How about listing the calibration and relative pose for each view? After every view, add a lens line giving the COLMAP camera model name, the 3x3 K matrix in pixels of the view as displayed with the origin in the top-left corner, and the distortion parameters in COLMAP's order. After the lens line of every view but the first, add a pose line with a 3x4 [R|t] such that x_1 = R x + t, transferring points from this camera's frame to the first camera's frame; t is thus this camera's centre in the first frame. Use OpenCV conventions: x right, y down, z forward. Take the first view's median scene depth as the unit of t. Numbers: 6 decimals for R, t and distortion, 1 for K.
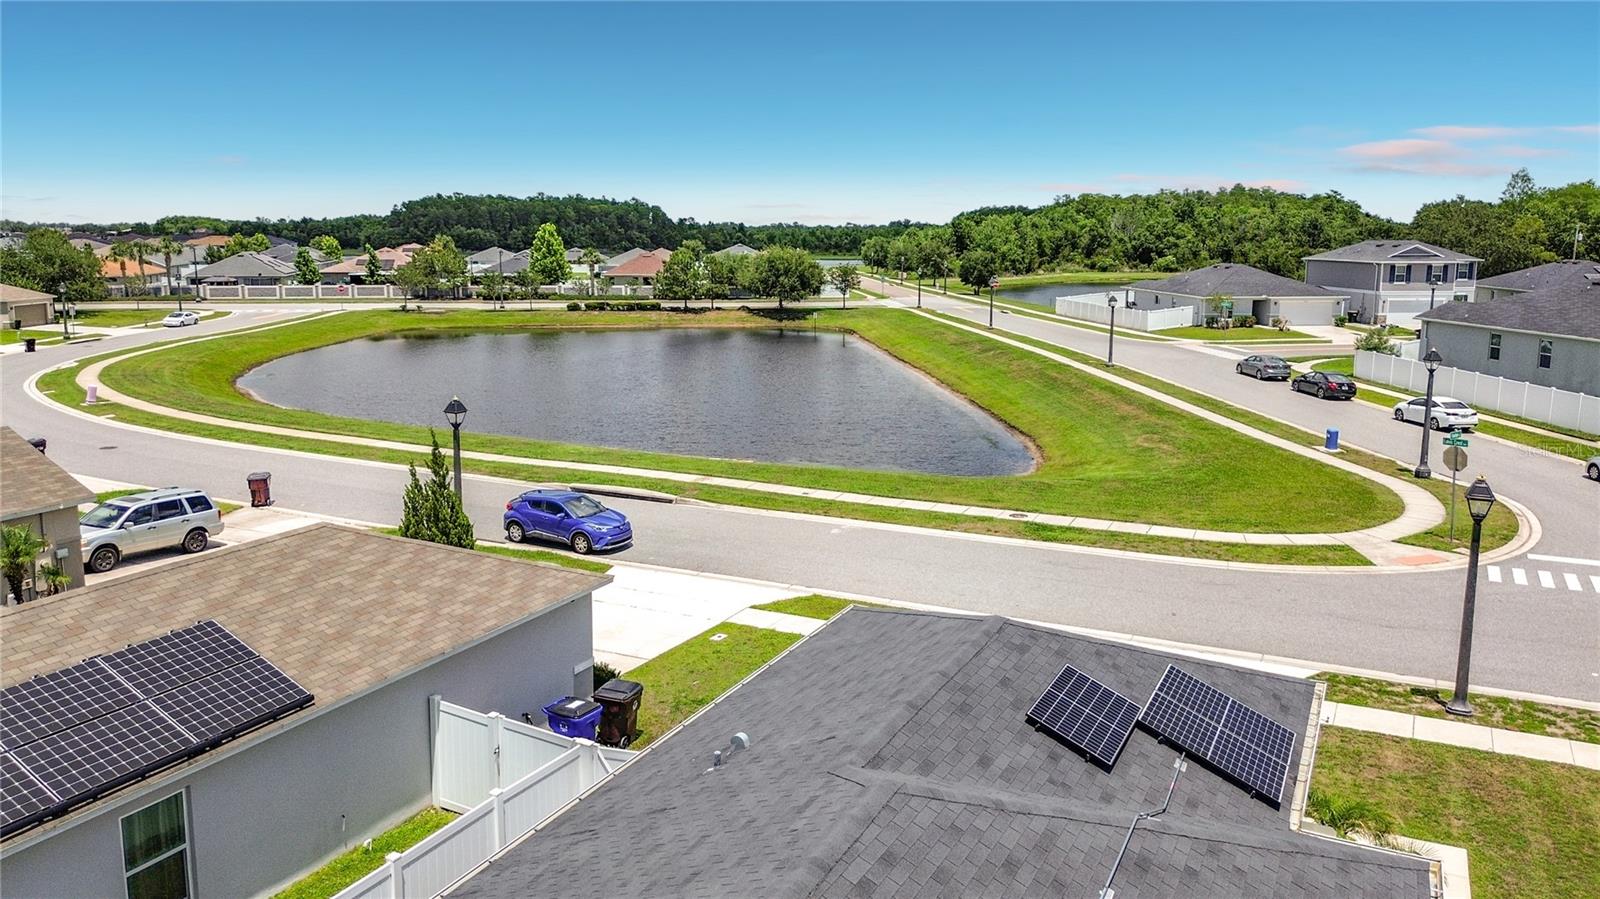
lens RADIAL K [[1146.6, 0, 797.0], [0, 1146.6, 452.7], [0, 0, 1]] dist [0.085712, -0.112441]
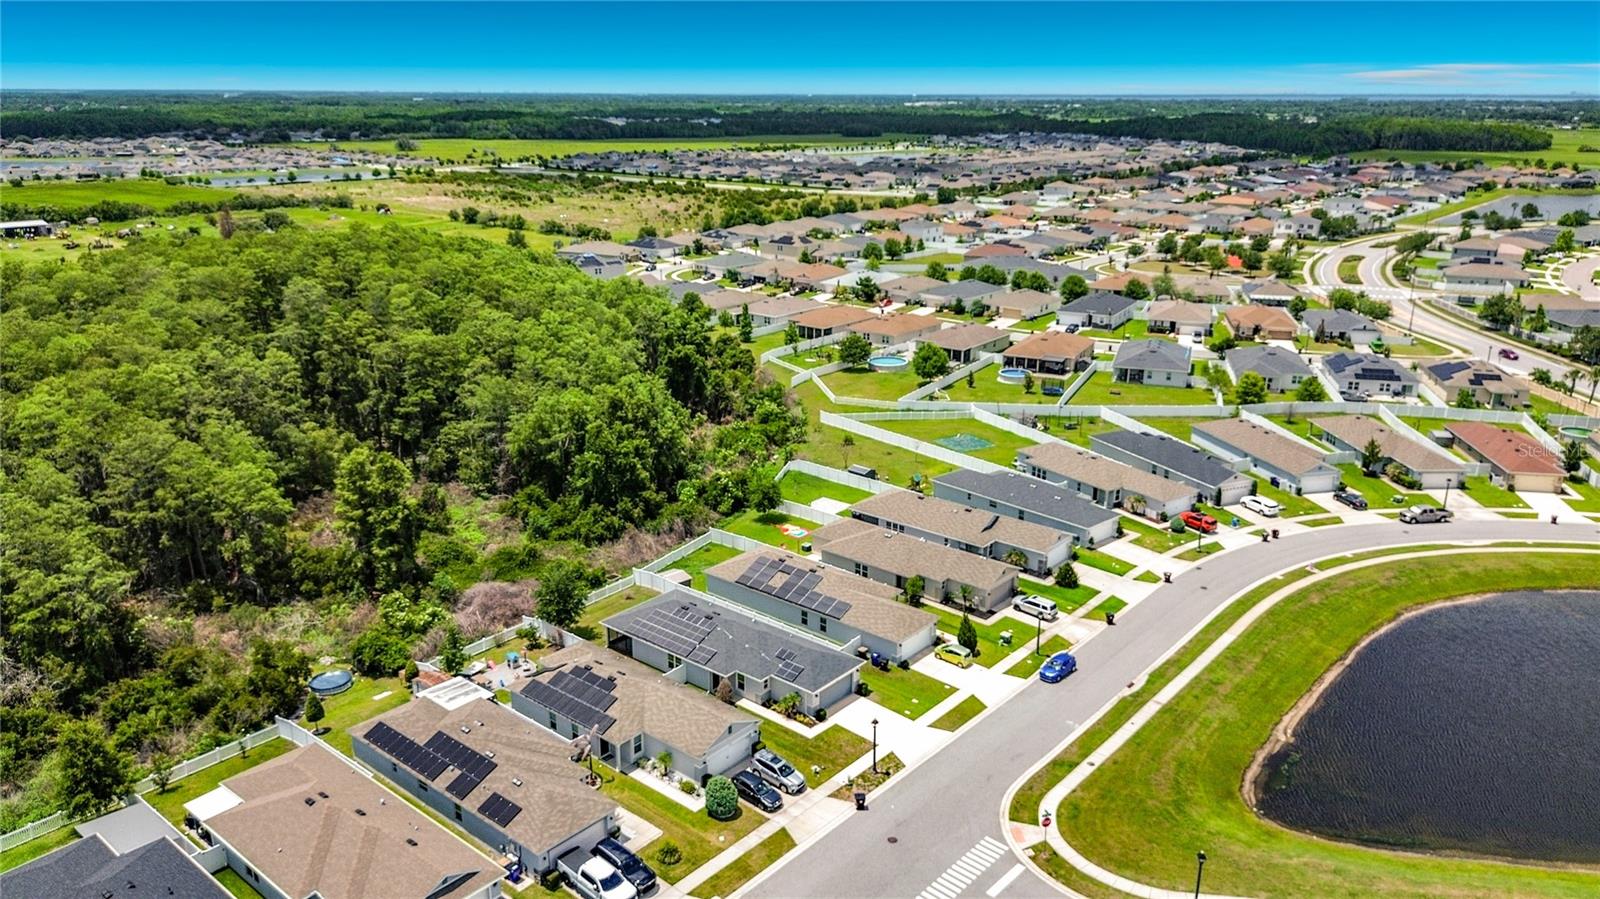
lens RADIAL K [[1146.6, 0, 797.0], [0, 1146.6, 452.7], [0, 0, 1]] dist [0.085712, -0.112441]
pose [[-0.226939, 0.288786, -0.930108, 0.724609], [-0.188383, 0.923973, 0.332845, -0.372368], [0.955516, 0.250753, -0.155283, 0.199069]]
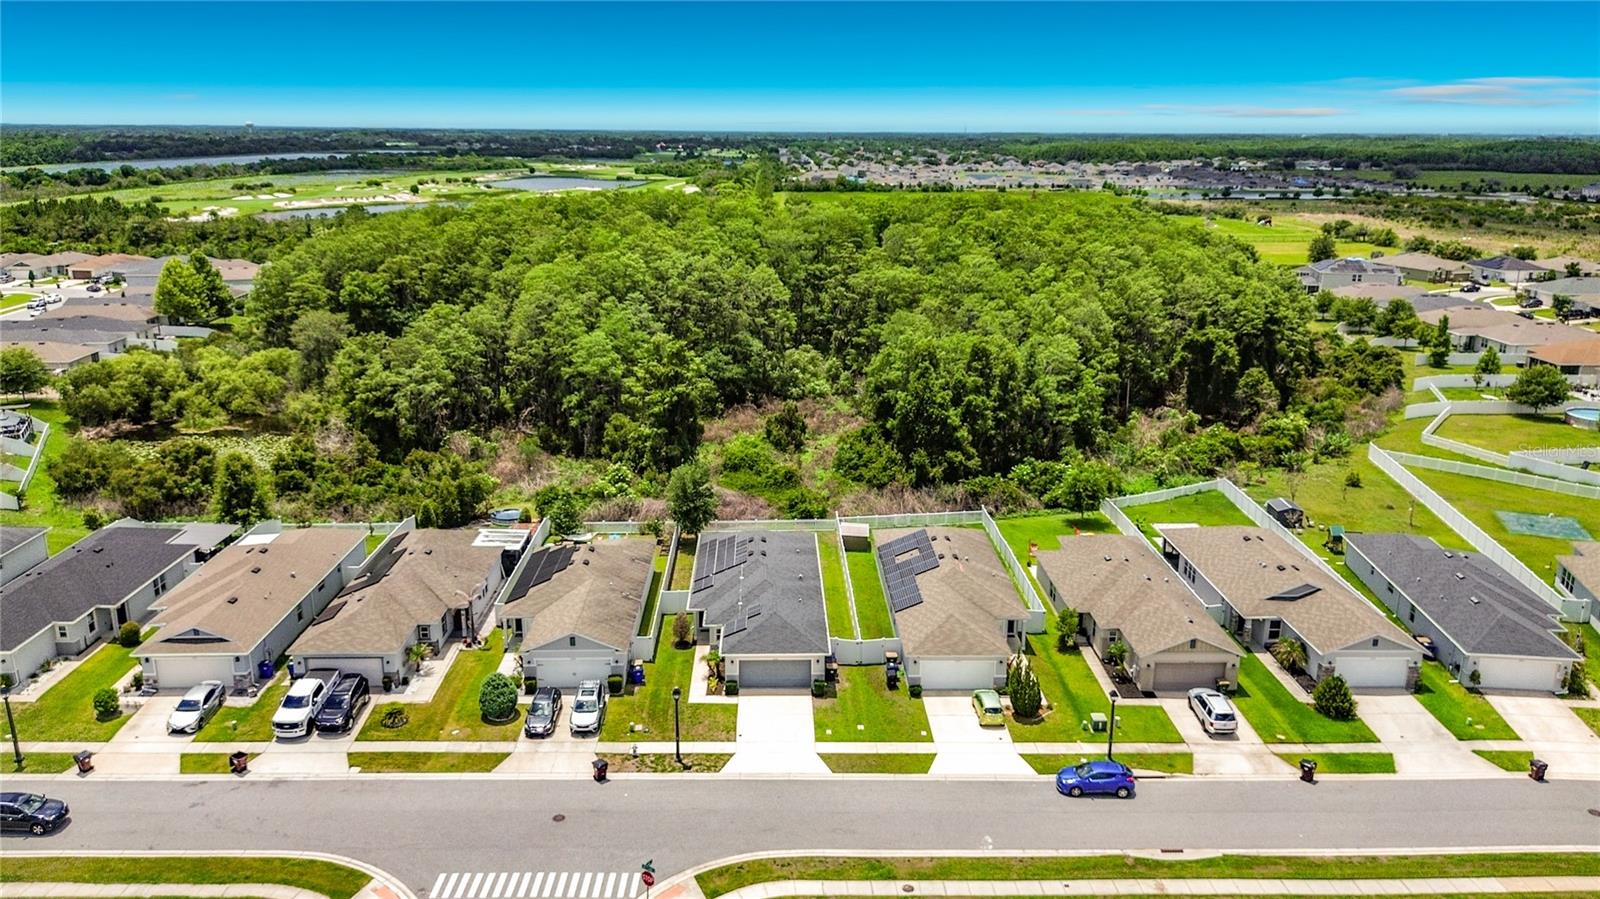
lens RADIAL K [[1160.7, 0, 797.2], [0, 1160.7, 449.3], [0, 0, 1]] dist [0.073202, -0.085720]
pose [[-0.879814, 0.118203, -0.460387, 0.293176], [-0.098290, 0.902406, 0.419527, -0.332394], [0.465045, 0.414357, -0.782331, 0.584335]]
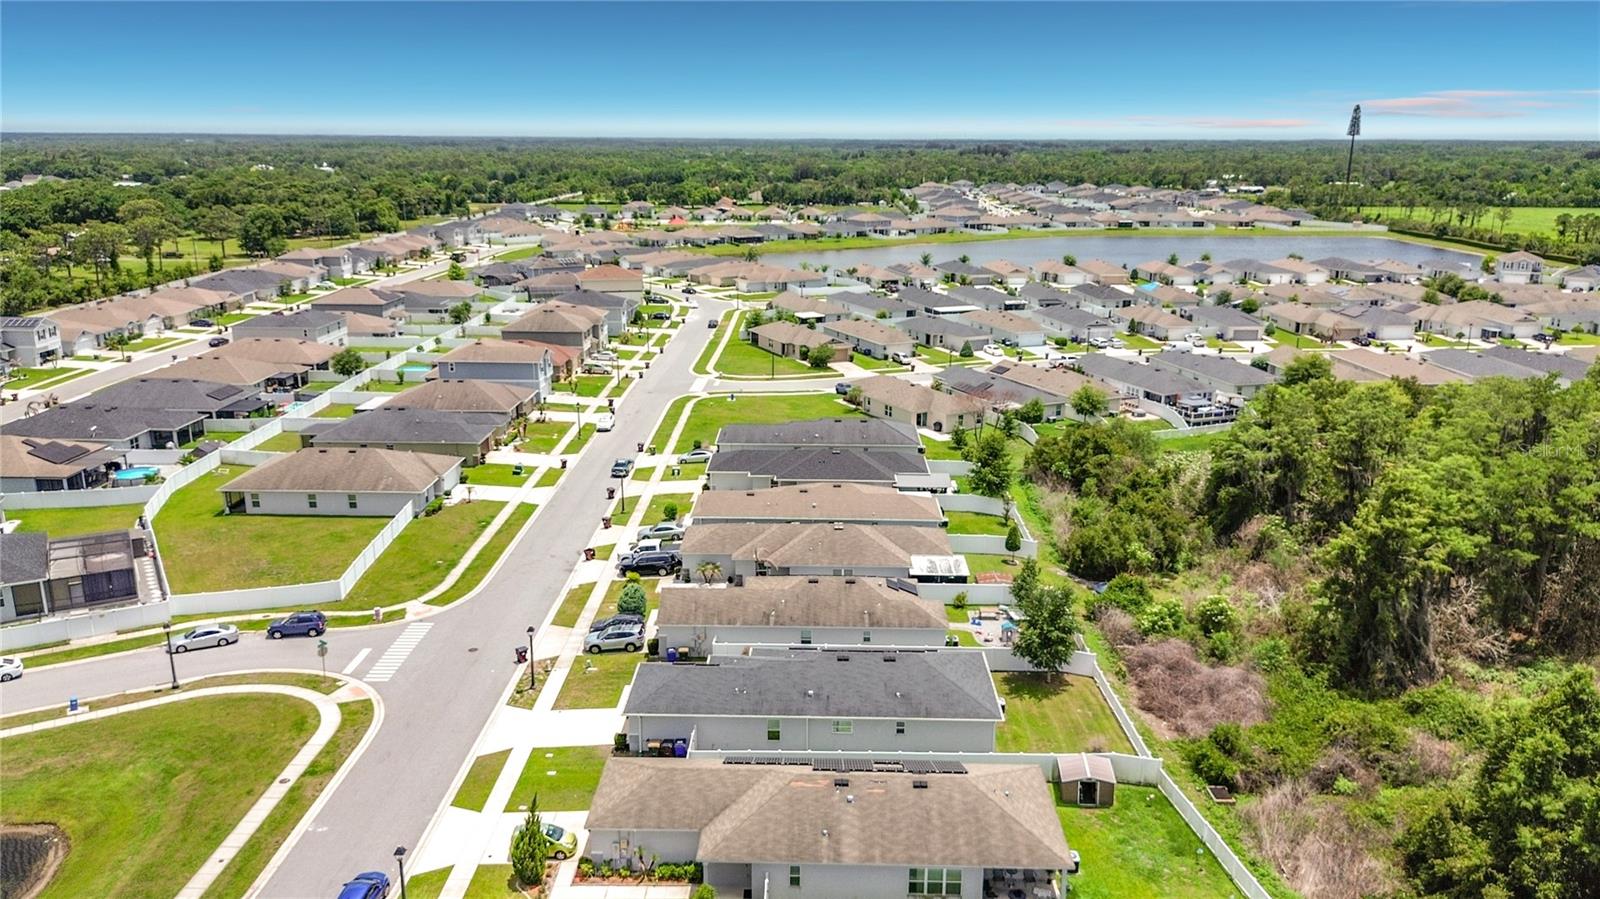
lens RADIAL K [[1160.7, 0, 797.2], [0, 1160.7, 449.3], [0, 0, 1]] dist [0.073202, -0.085720]
pose [[-0.433207, -0.238136, 0.869266, -0.505556], [0.165045, 0.927195, 0.336258, -0.283380], [-0.886054, 0.289138, -0.362364, 0.251893]]
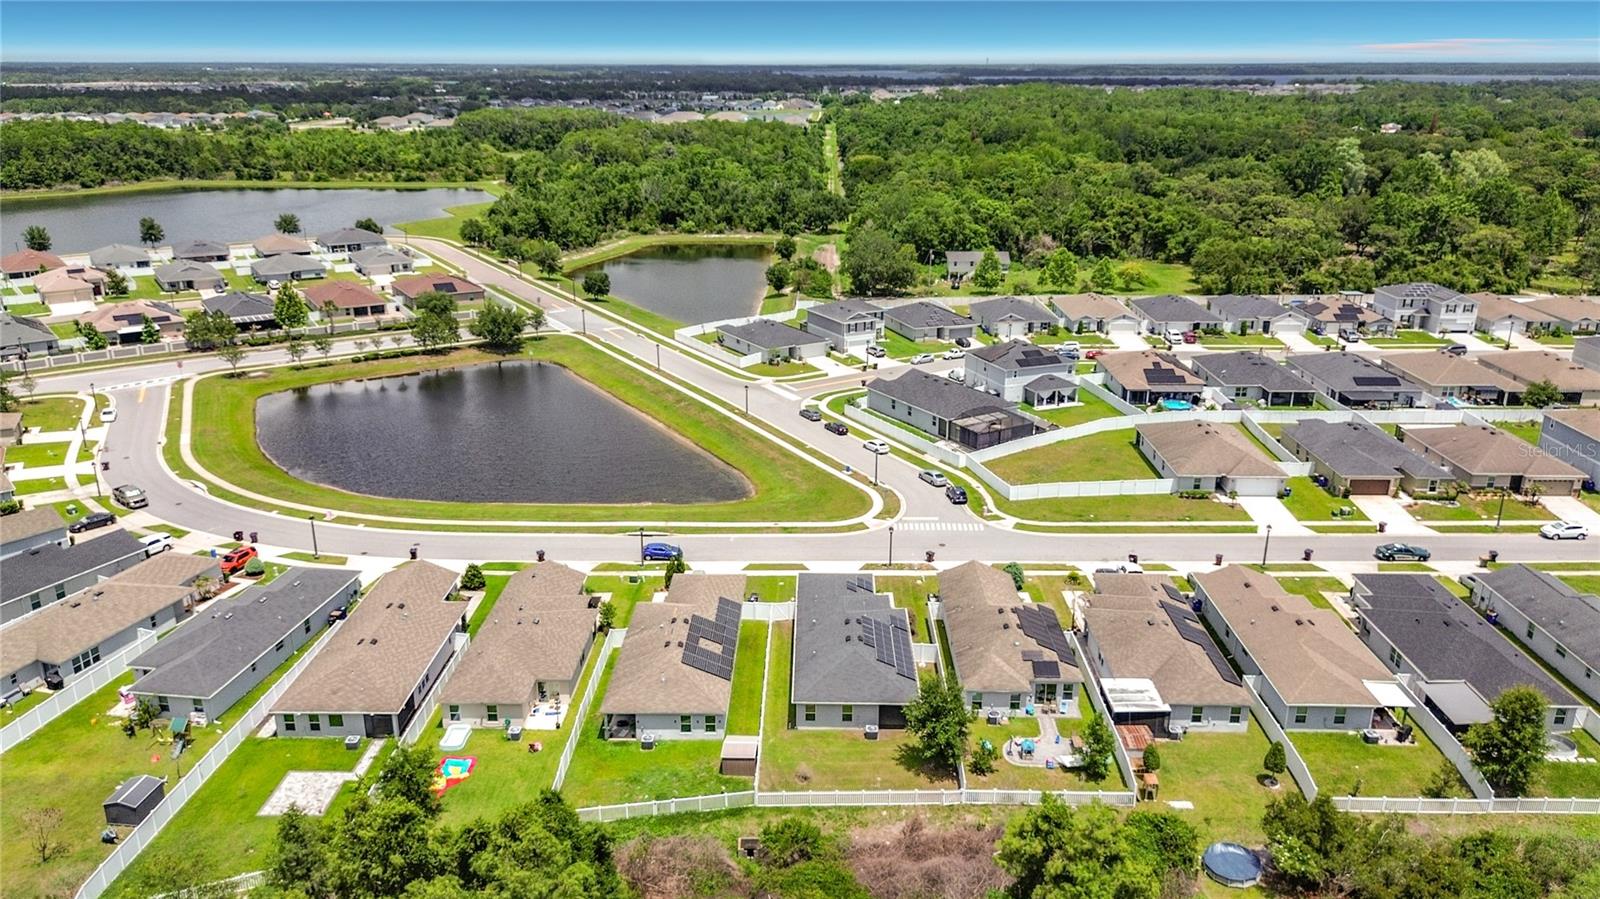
lens RADIAL K [[1146.6, 0, 797.0], [0, 1146.6, 452.7], [0, 0, 1]] dist [0.085712, -0.112441]
pose [[0.899089, -0.142490, 0.413927, -0.348441], [0.084935, 0.984356, 0.154366, -0.208626], [-0.429447, -0.103631, 0.897126, -0.632748]]
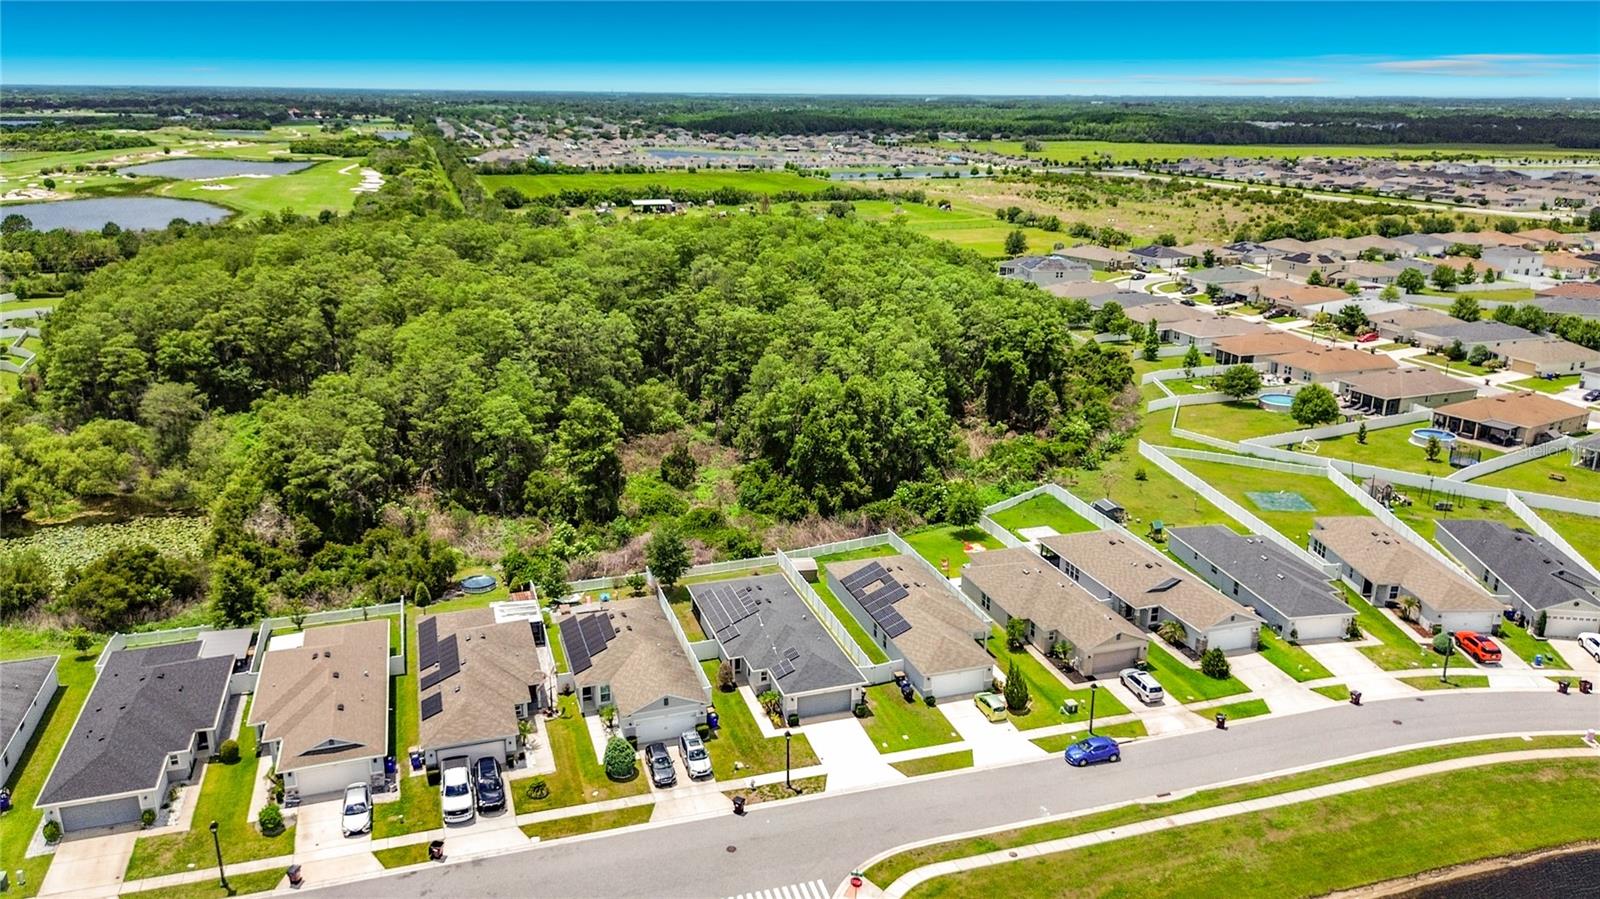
lens RADIAL K [[1160.7, 0, 797.2], [0, 1160.7, 449.3], [0, 0, 1]] dist [0.073202, -0.085720]
pose [[-0.705445, 0.201589, -0.679492, 0.535294], [-0.142868, 0.898576, 0.414910, -0.432273], [0.694217, 0.389774, -0.605095, 0.532099]]
